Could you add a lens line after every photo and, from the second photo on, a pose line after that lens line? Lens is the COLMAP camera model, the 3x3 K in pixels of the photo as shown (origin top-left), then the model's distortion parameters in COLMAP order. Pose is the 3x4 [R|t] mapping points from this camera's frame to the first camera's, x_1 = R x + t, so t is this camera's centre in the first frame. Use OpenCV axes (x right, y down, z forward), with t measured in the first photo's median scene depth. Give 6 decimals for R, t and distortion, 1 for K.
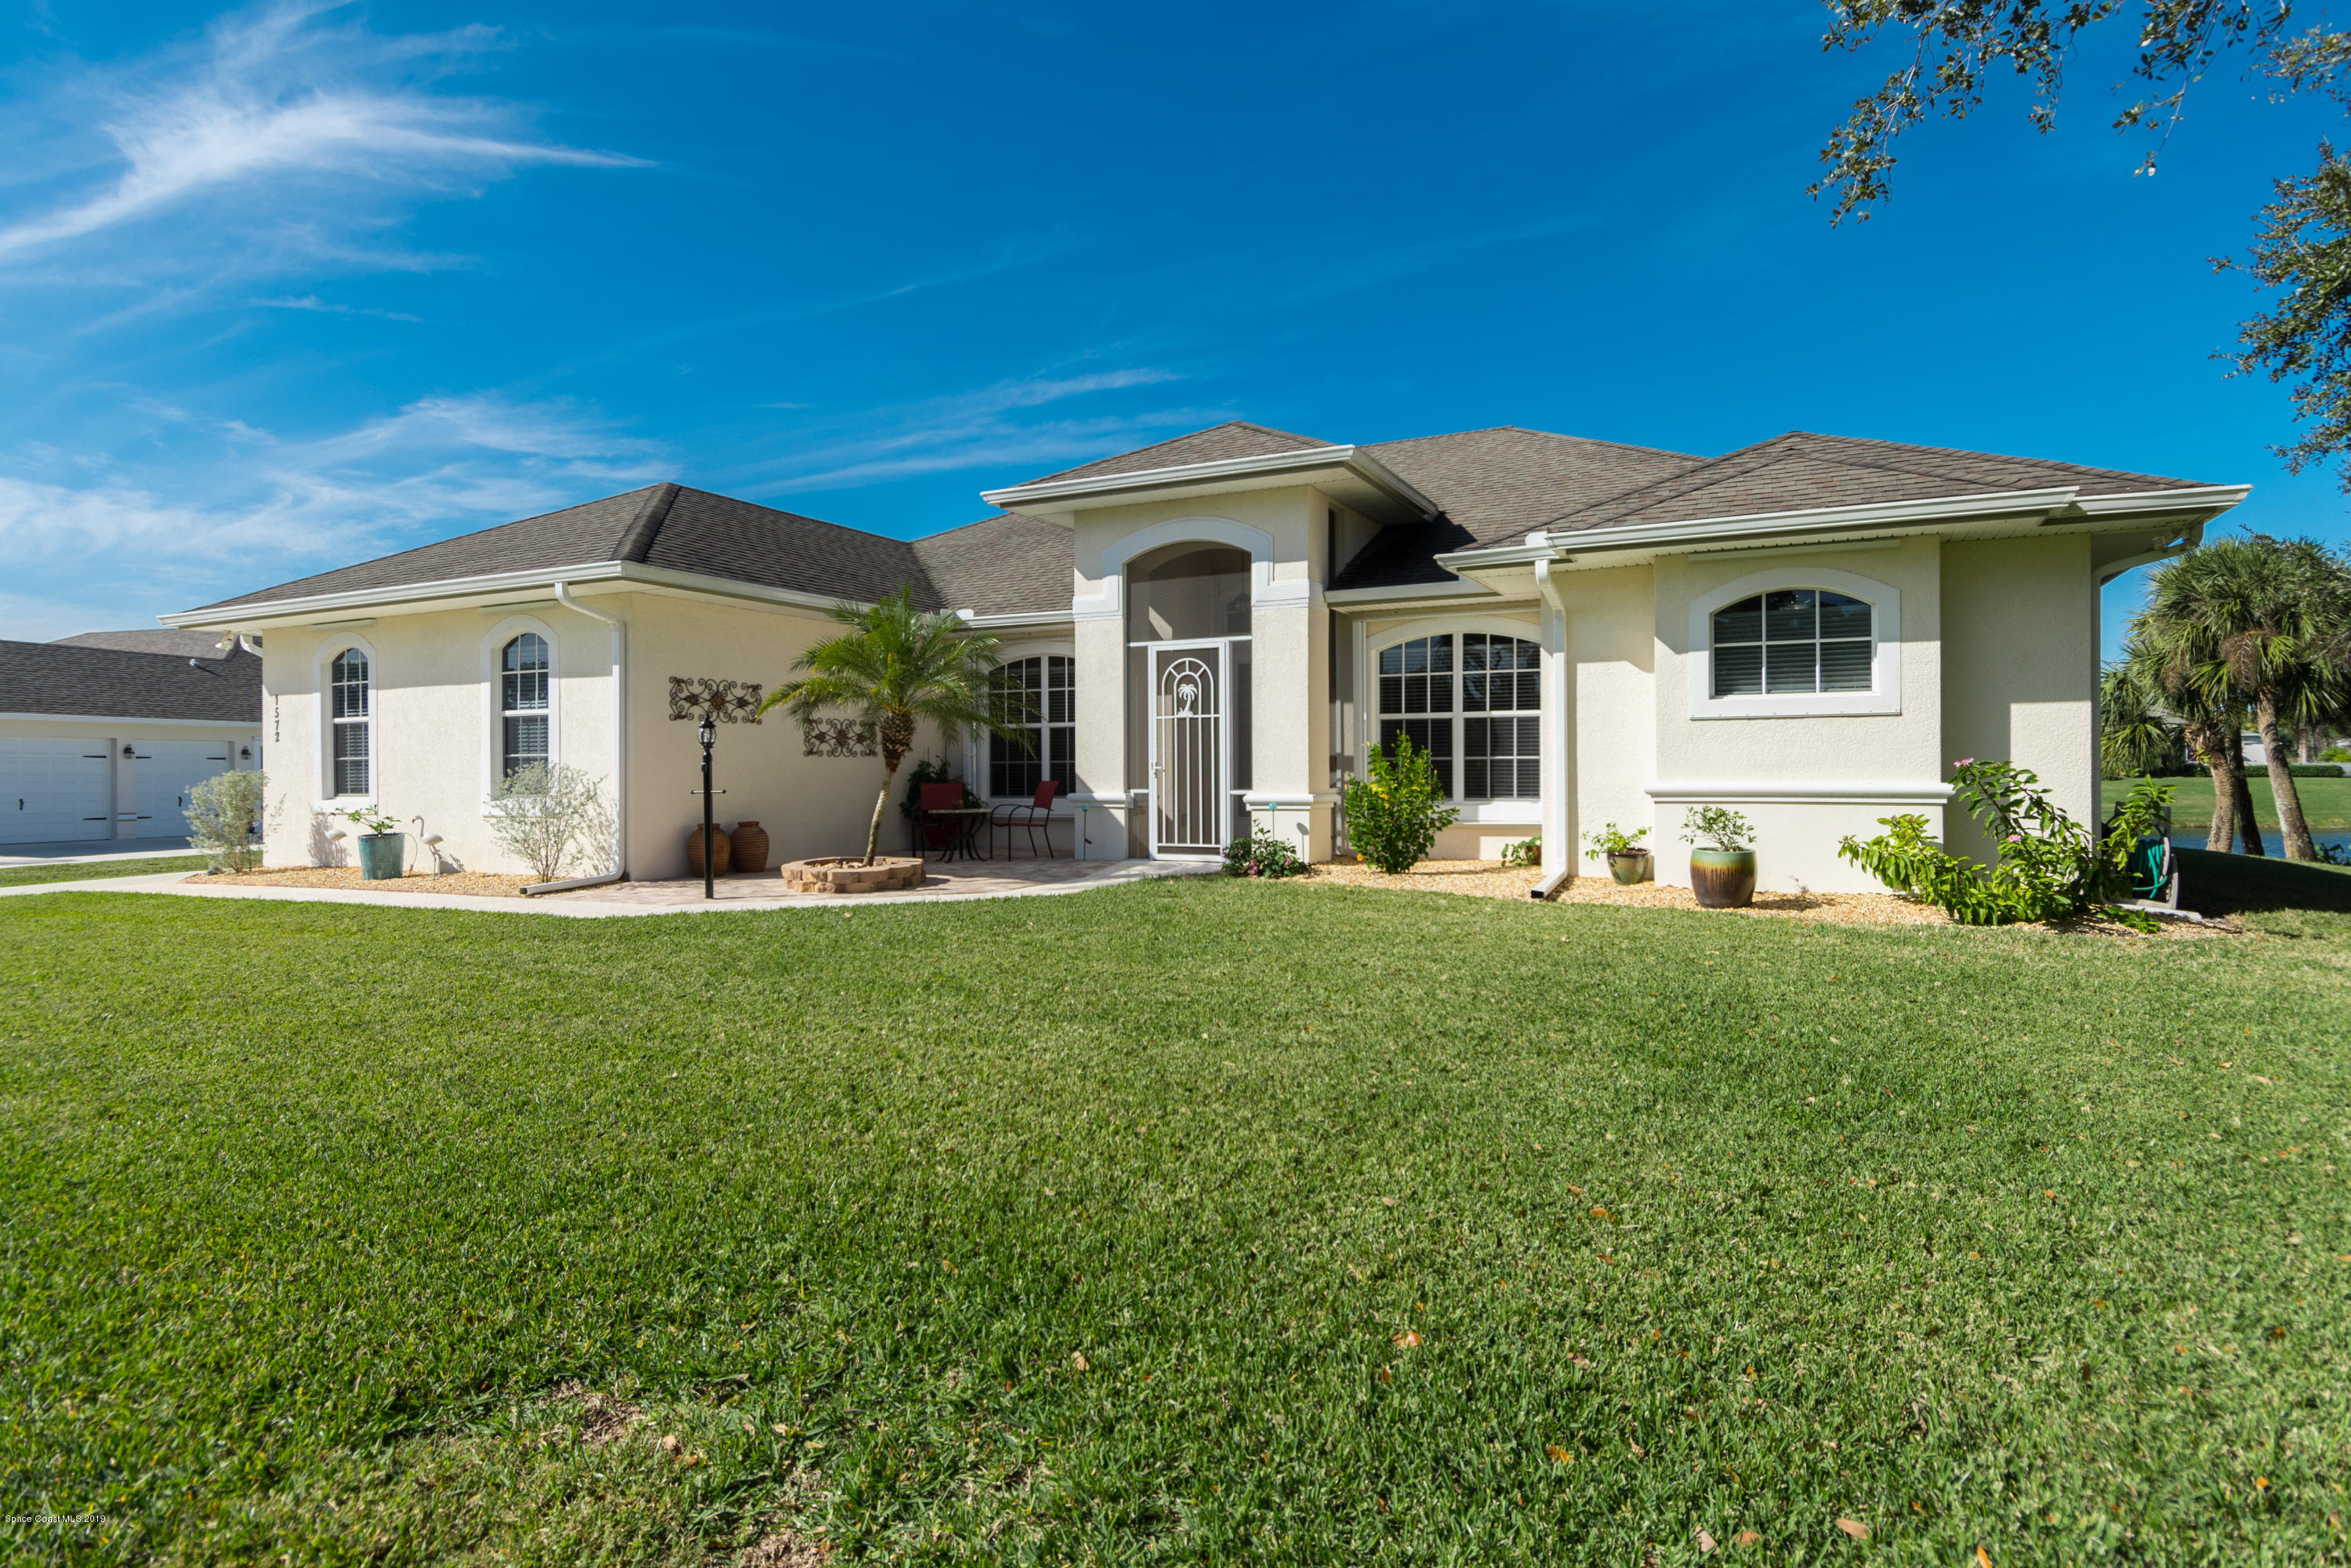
lens RADIAL K [[1241.9, 0, 1179.4], [0, 1241.9, 781.0], [0, 0, 1]] dist [0.001127, -0.003633]
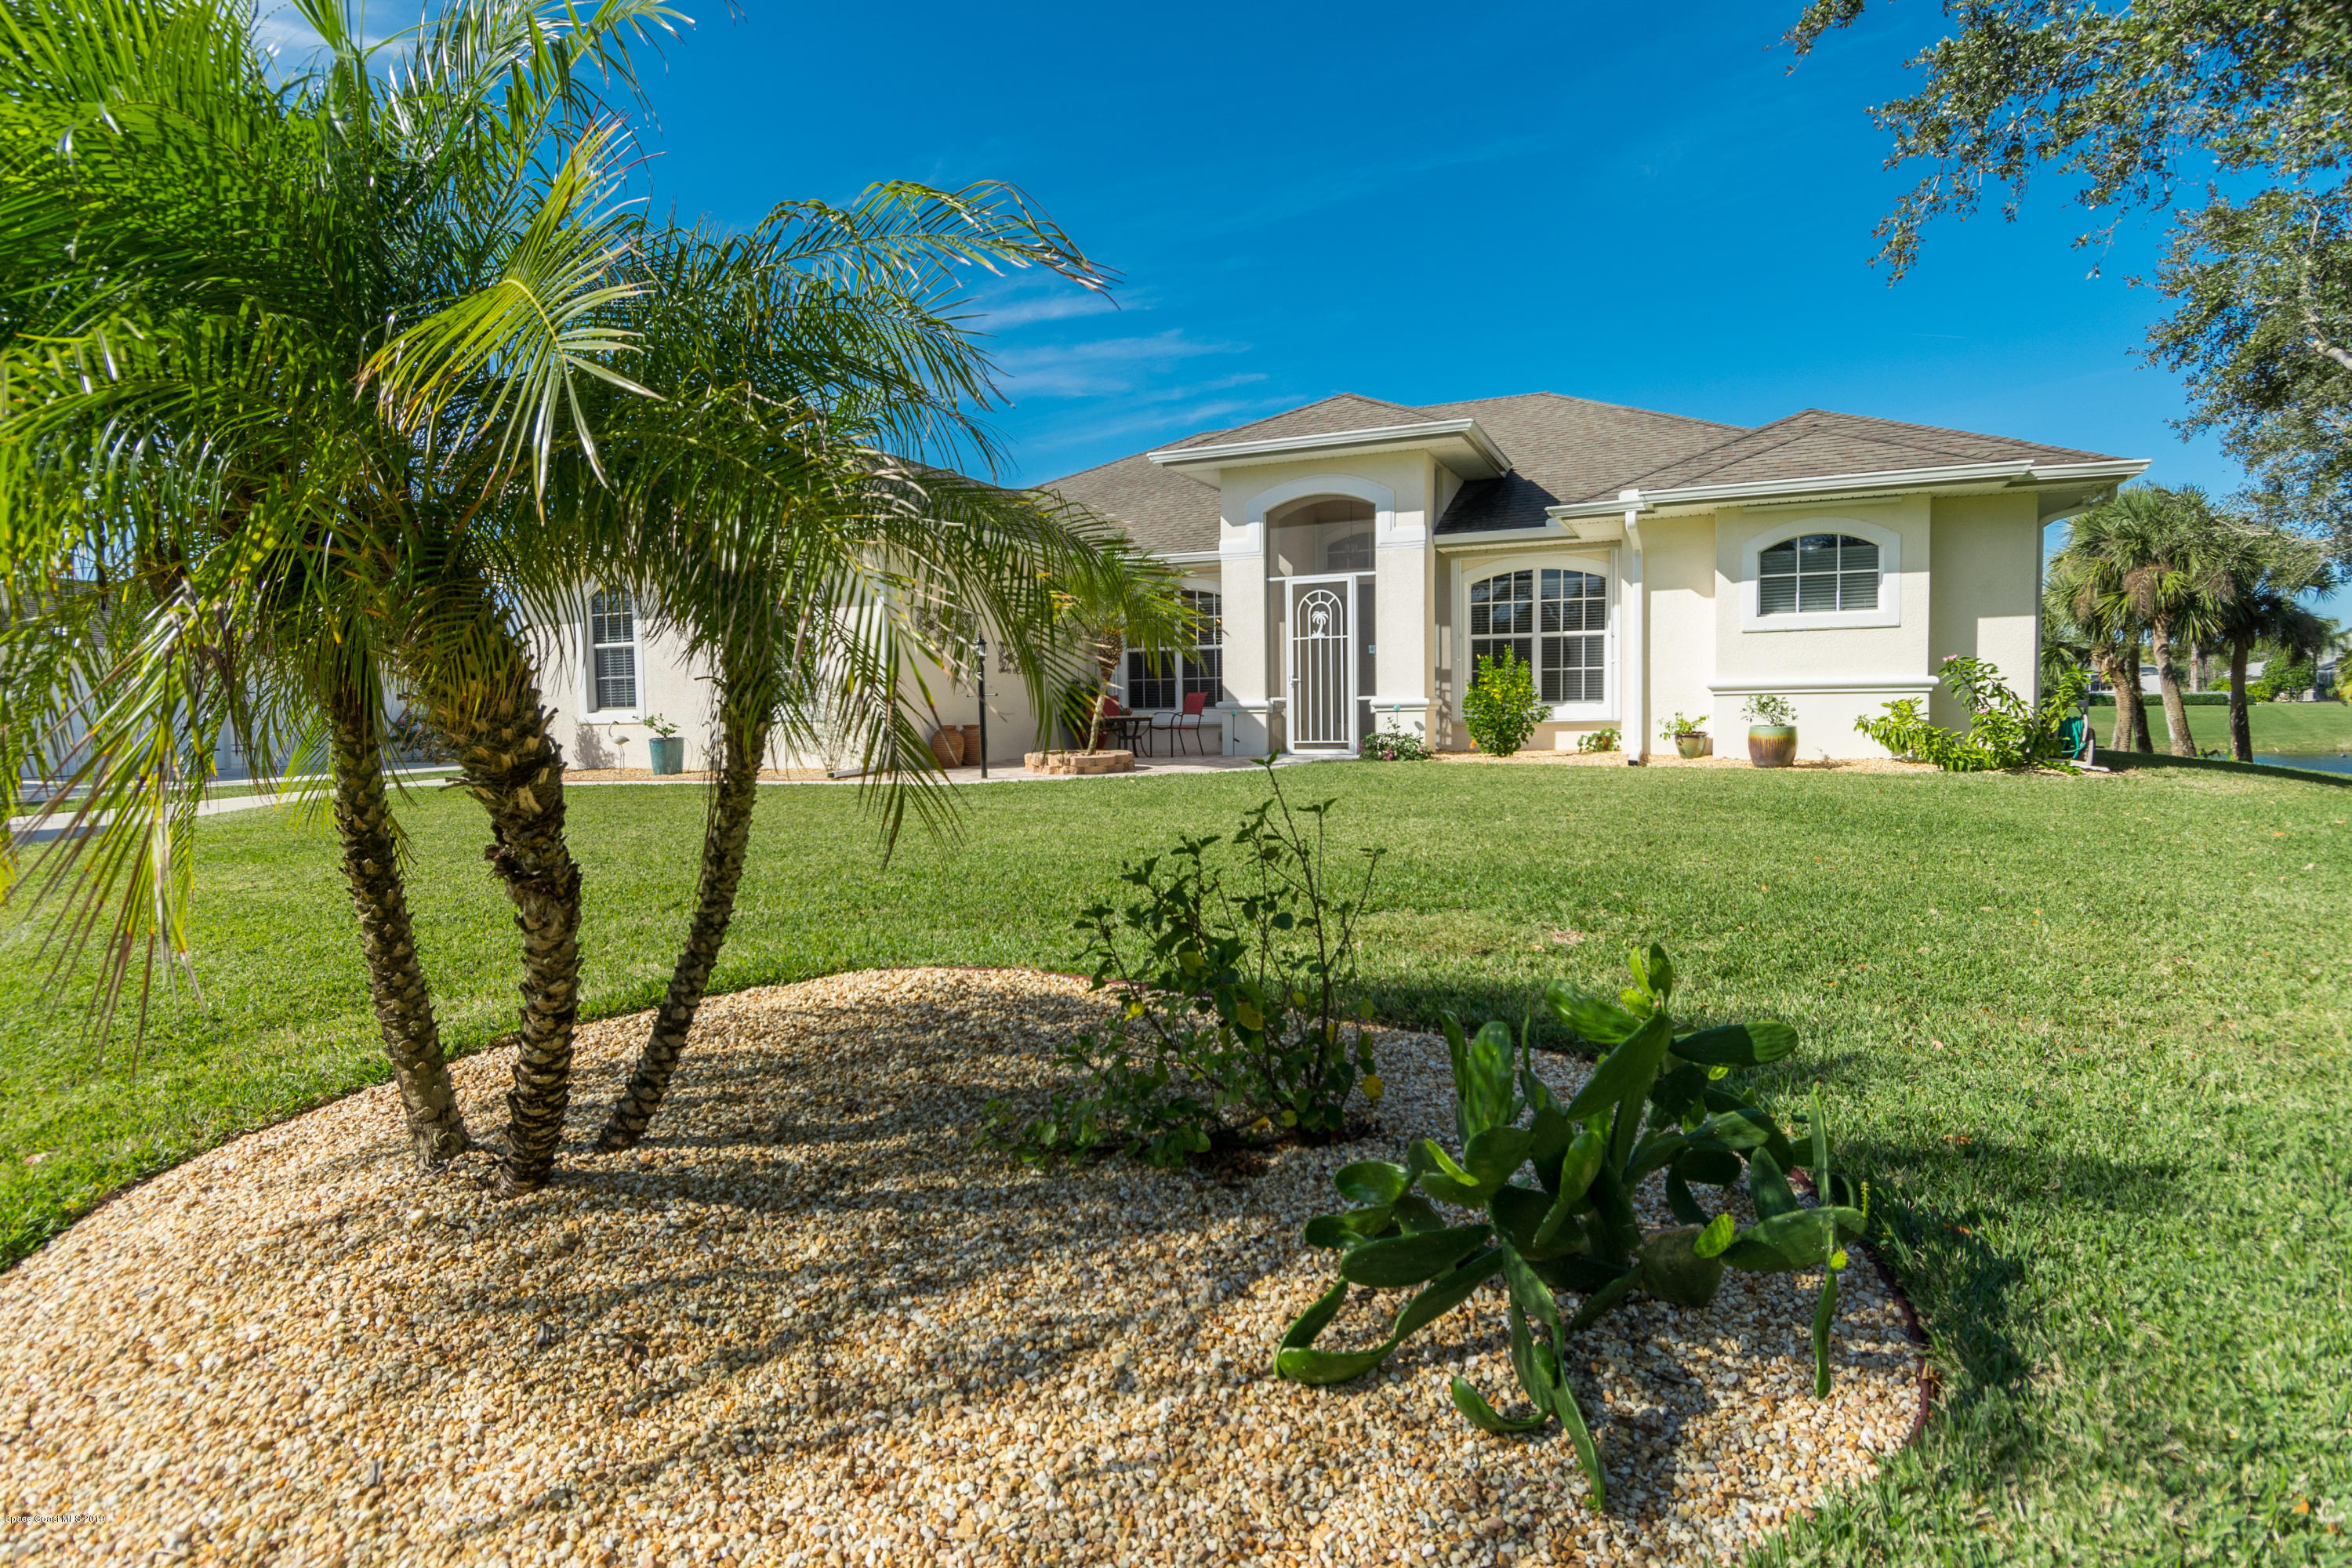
lens RADIAL K [[1242.4, 0, 1177.0], [0, 1242.4, 783.0], [0, 0, 1]] dist [0.001127, -0.003633]
pose [[0.998706, -0.011608, 0.049523, -0.200633], [0.009272, 0.998846, 0.047133, 0.033379], [-0.050013, -0.046612, 0.997660, -0.234982]]
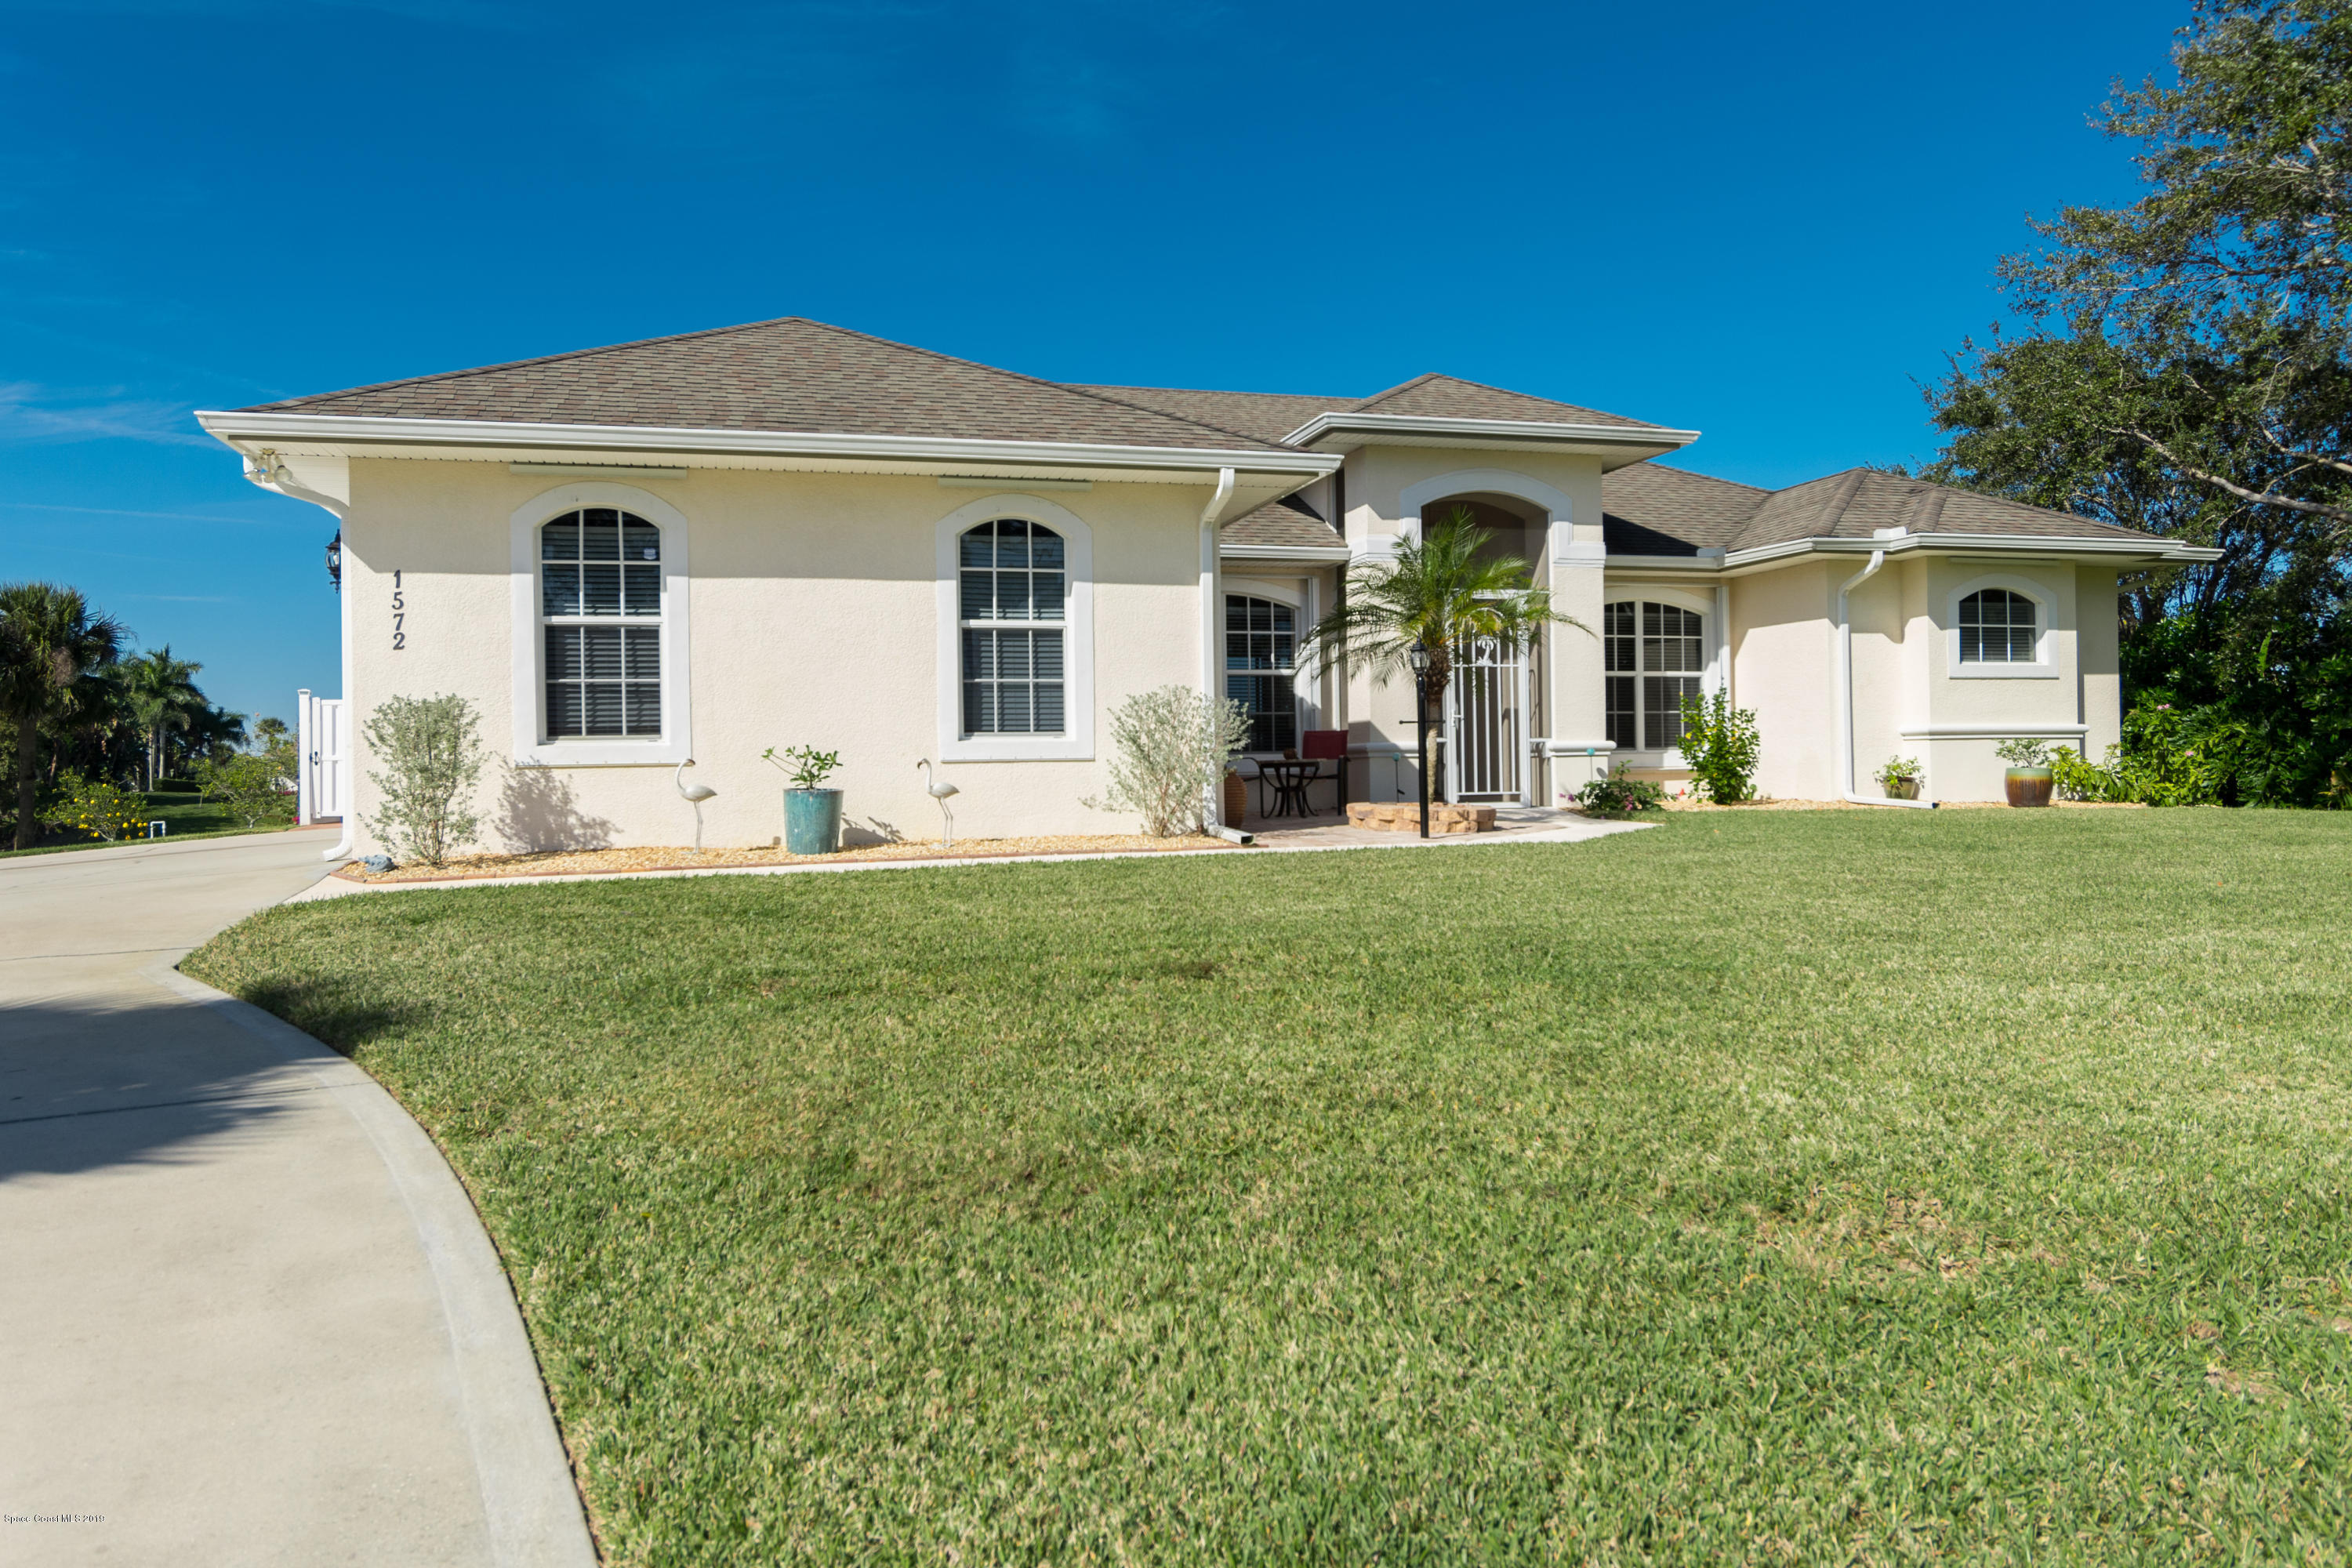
lens RADIAL K [[1648.6, 0, 1178.9], [0, 1648.6, 782.4], [0, 0, 1]] dist [0.001615, 0.006758]
pose [[0.731032, -0.008033, 0.682296, -1.102772], [0.015392, 0.999870, -0.004720, 0.045910], [-0.682169, 0.013952, 0.731061, 0.195287]]
